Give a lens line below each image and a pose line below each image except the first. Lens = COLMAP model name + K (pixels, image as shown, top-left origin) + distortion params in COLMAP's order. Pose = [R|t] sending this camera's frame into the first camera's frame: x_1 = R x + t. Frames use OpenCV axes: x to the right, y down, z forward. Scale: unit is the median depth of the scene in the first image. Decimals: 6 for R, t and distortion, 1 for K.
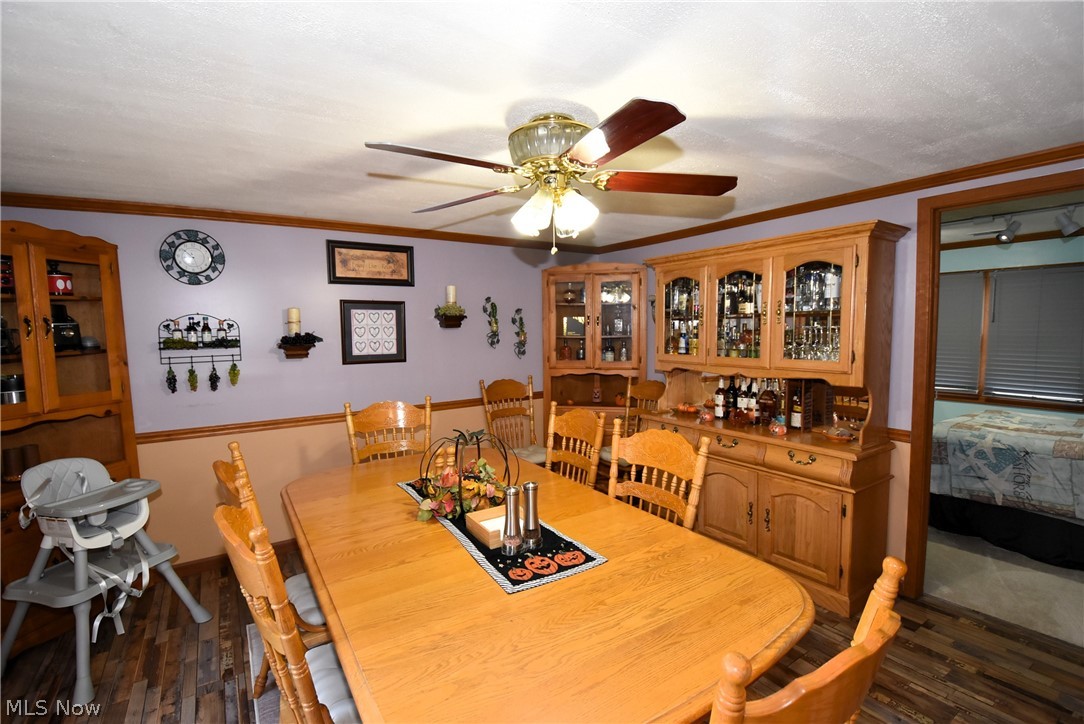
lens RADIAL K [[479.9, 0, 542.0], [0, 479.9, 367.6], [0, 0, 1]] dist [-0.001398, -0.012001]
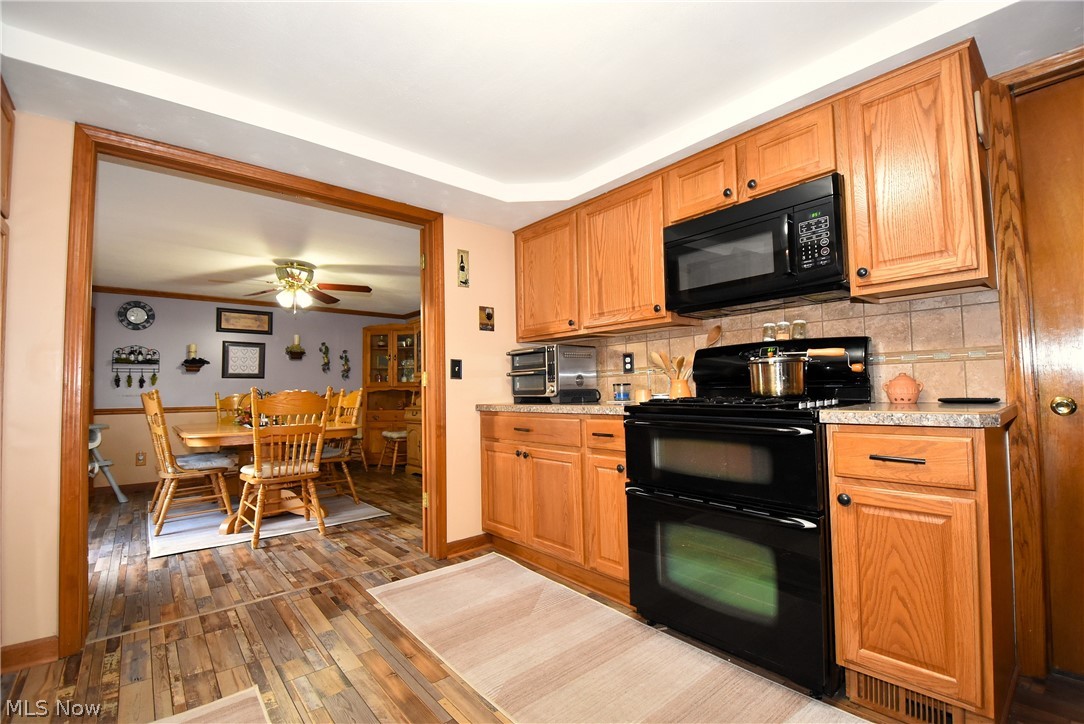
lens RADIAL K [[473.6, 0, 536.1], [0, 473.6, 367.3], [0, 0, 1]] dist [0.002333, -0.011986]
pose [[0.994856, 0.001921, 0.101276, 0.547381], [0.012239, 0.990215, -0.139013, 0.210192], [-0.100552, 0.139537, 0.985098, -0.811477]]
